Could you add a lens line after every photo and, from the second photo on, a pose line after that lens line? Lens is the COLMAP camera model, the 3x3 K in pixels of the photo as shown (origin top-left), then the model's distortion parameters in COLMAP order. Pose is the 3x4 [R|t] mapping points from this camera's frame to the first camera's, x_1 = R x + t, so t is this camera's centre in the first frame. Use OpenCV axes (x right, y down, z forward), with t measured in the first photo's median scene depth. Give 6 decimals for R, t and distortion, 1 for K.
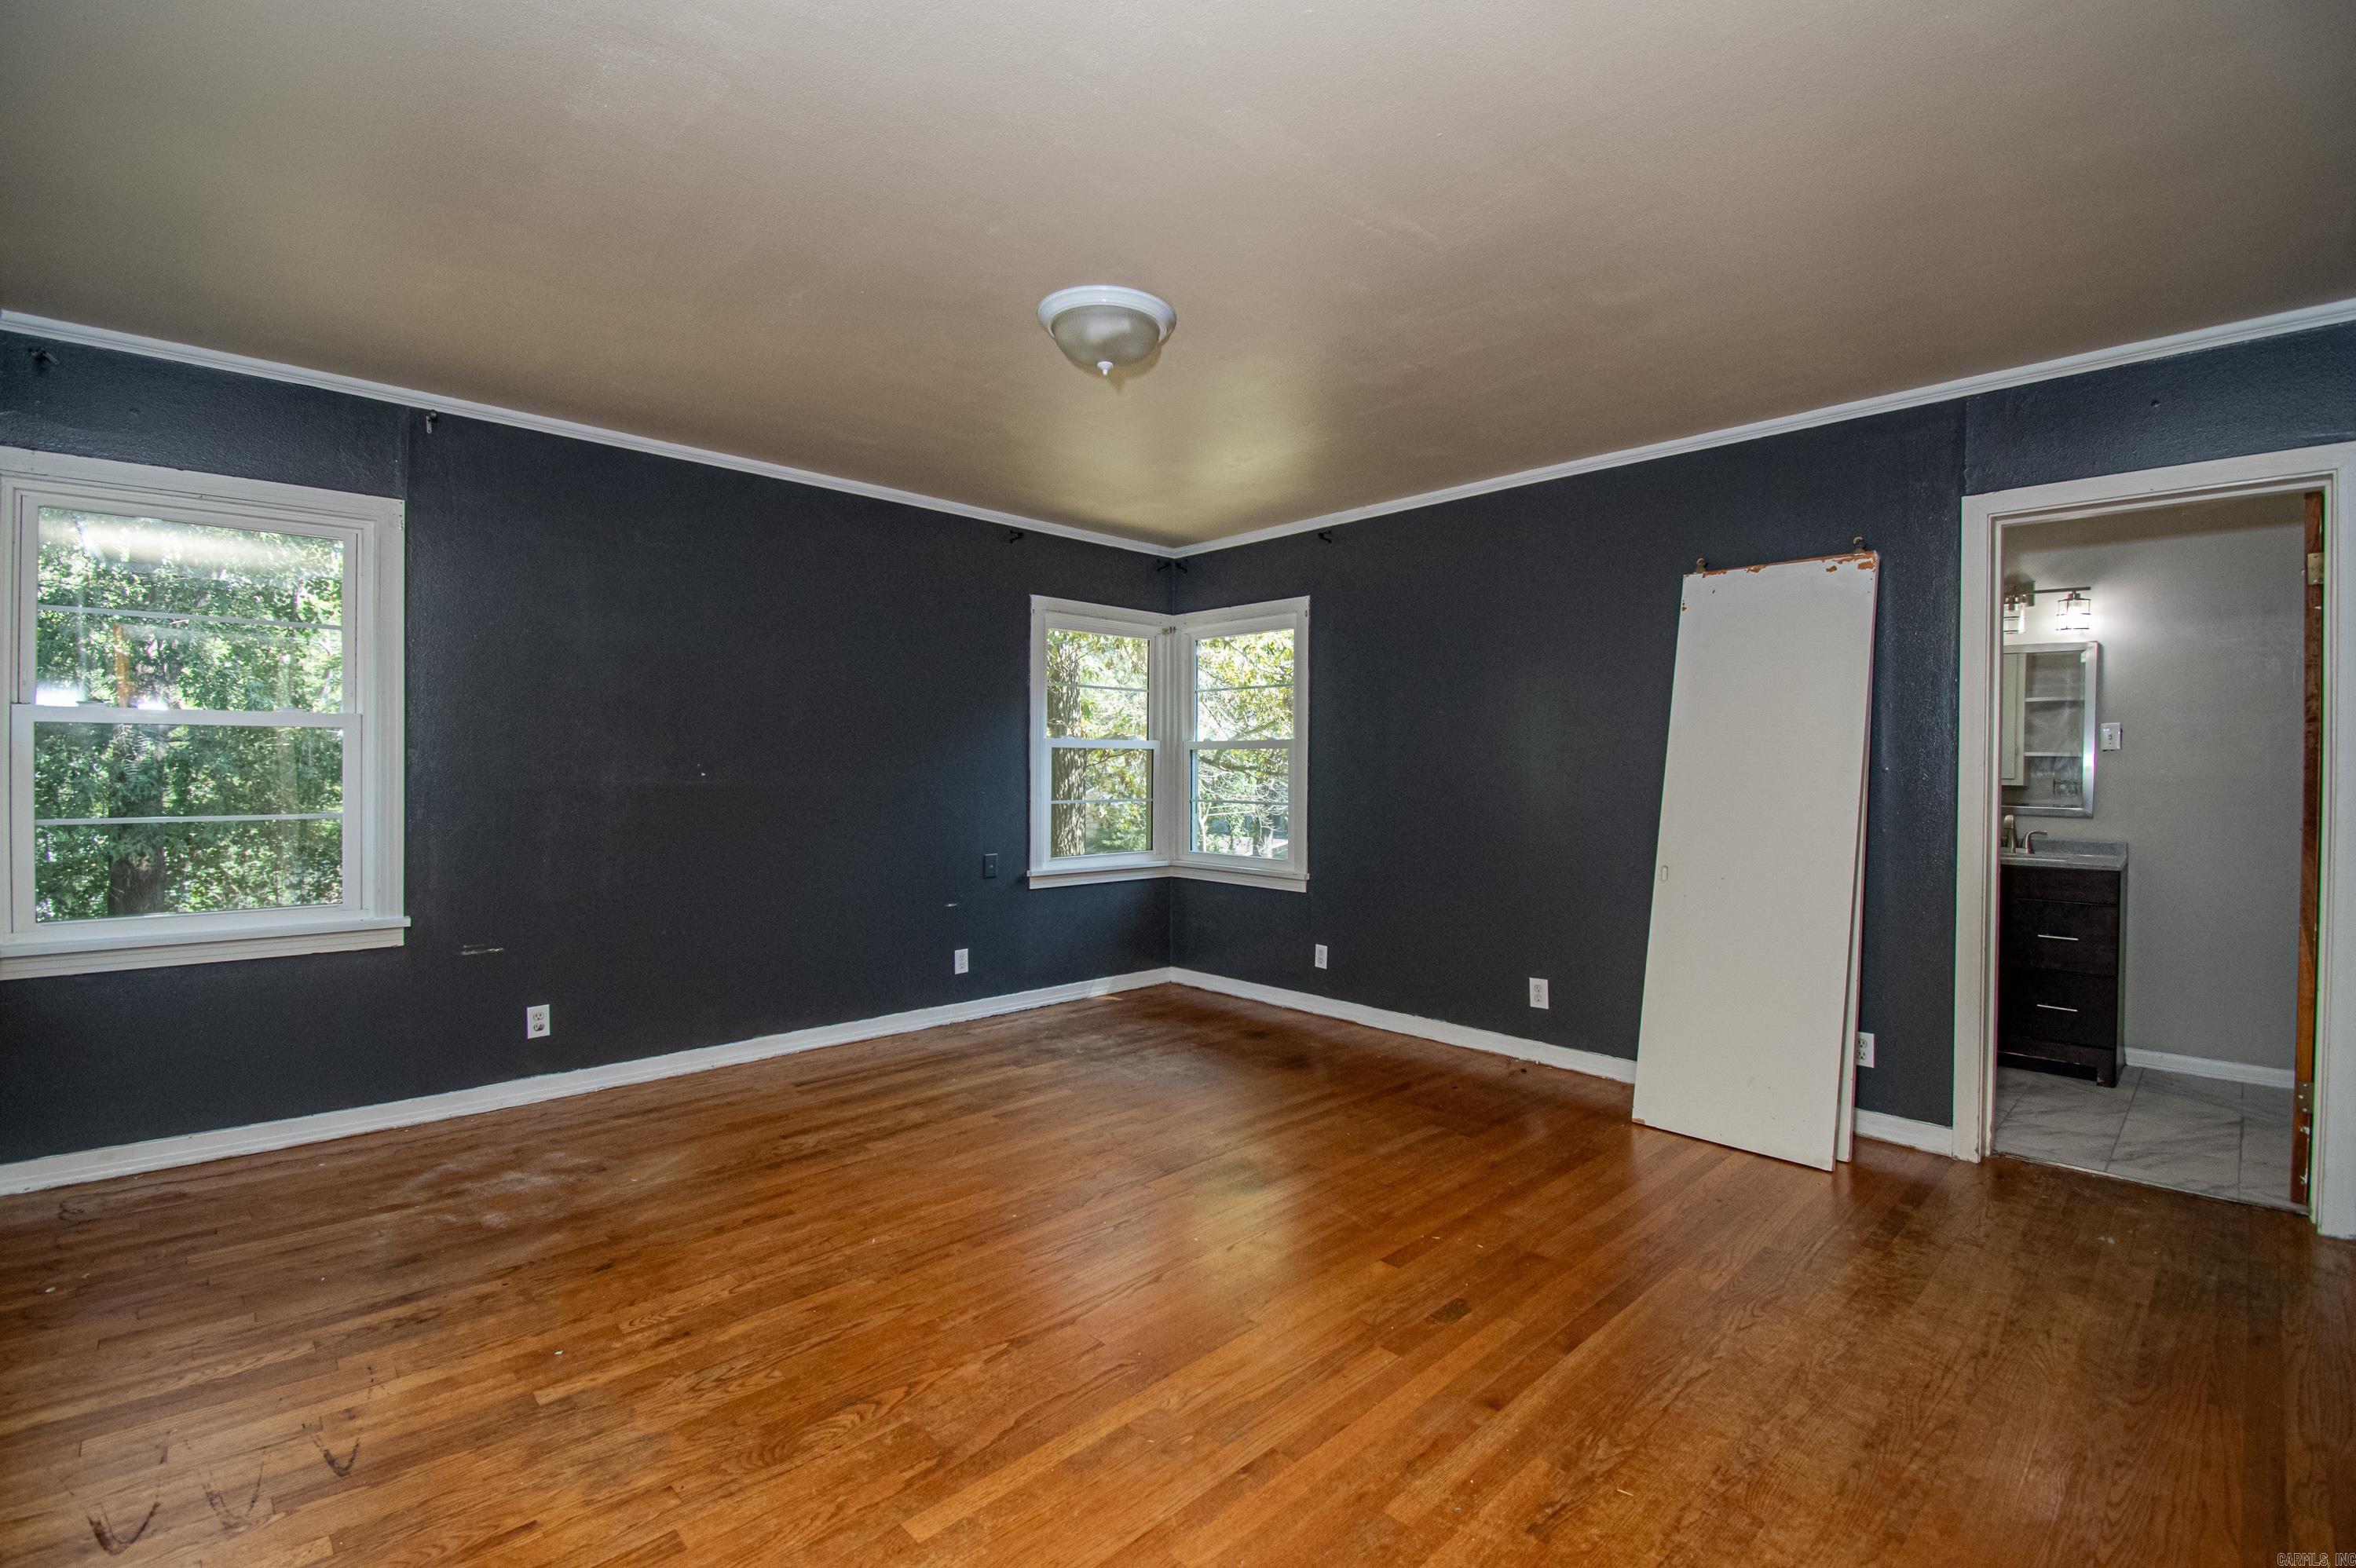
lens RADIAL K [[1040.0, 0, 1165.4], [0, 1040.0, 772.8], [0, 0, 1]] dist [0.015765, -0.015448]
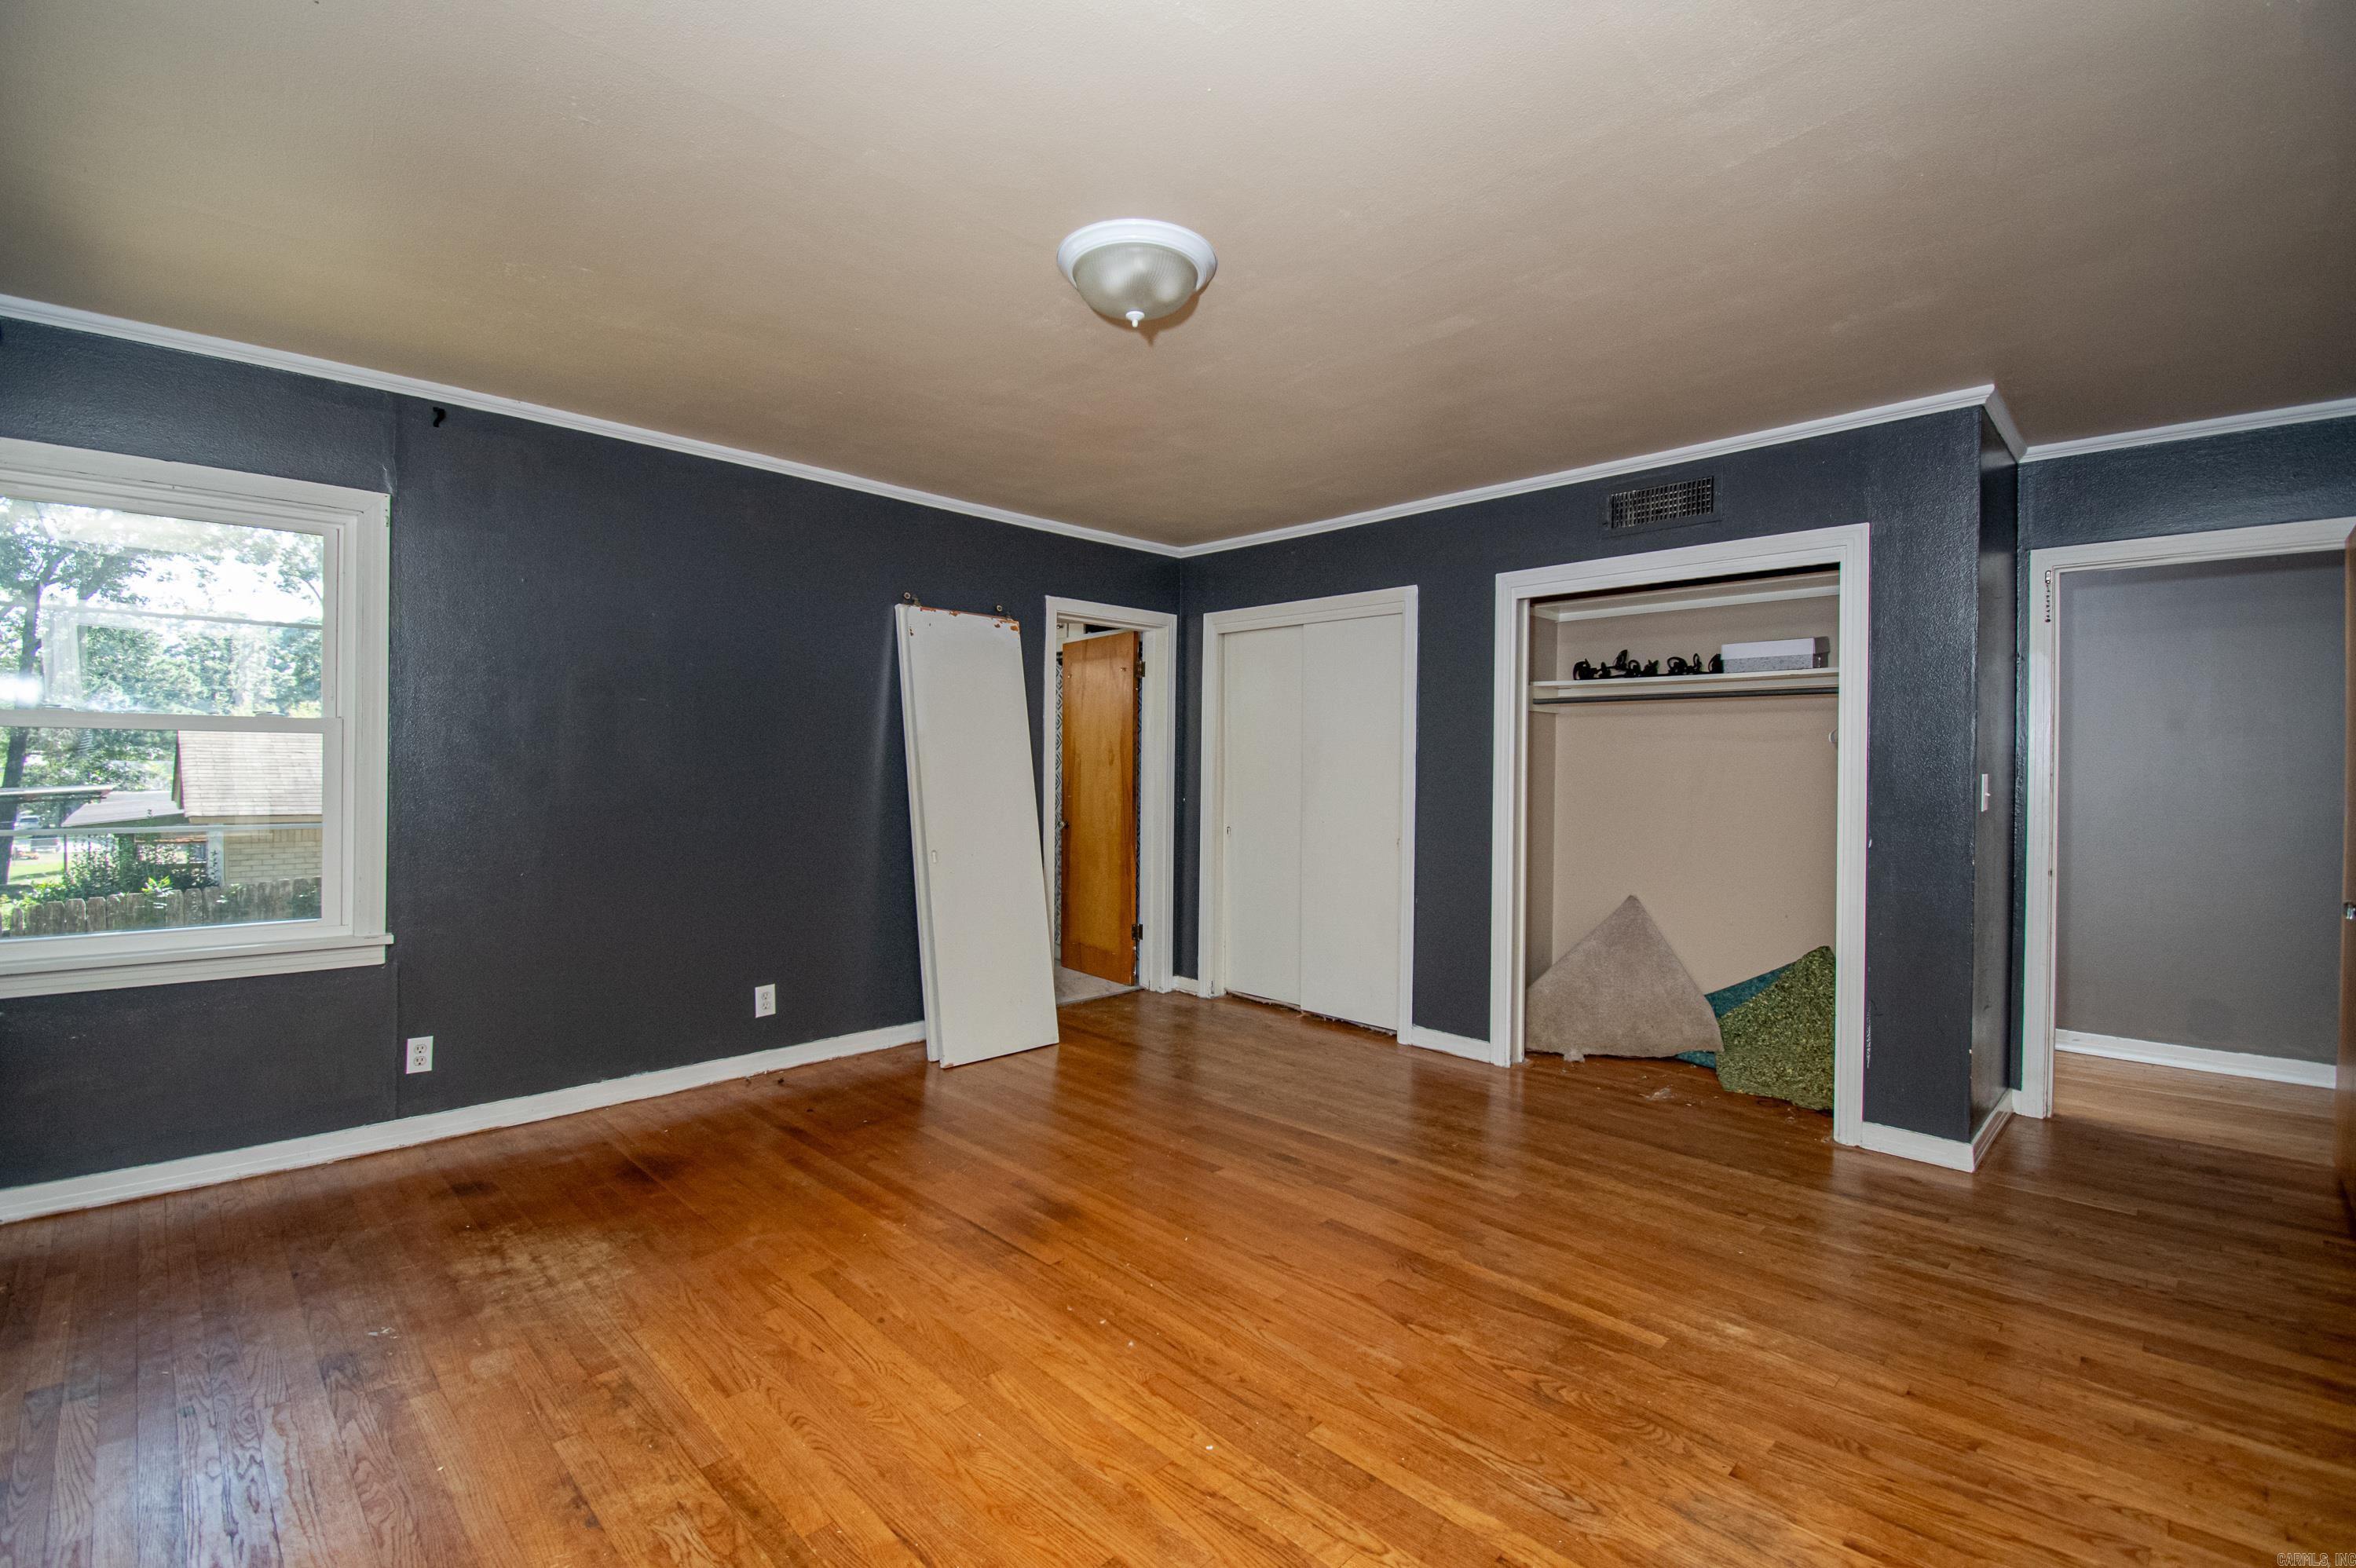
lens RADIAL K [[1040.0, 0, 1165.4], [0, 1040.0, 772.8], [0, 0, 1]] dist [0.015765, -0.015448]
pose [[-0.025842, -0.011568, 0.999599, -0.738309], [-0.005374, 0.999920, 0.011433, -0.015416], [-0.999652, -0.005076, -0.025902, 0.786529]]
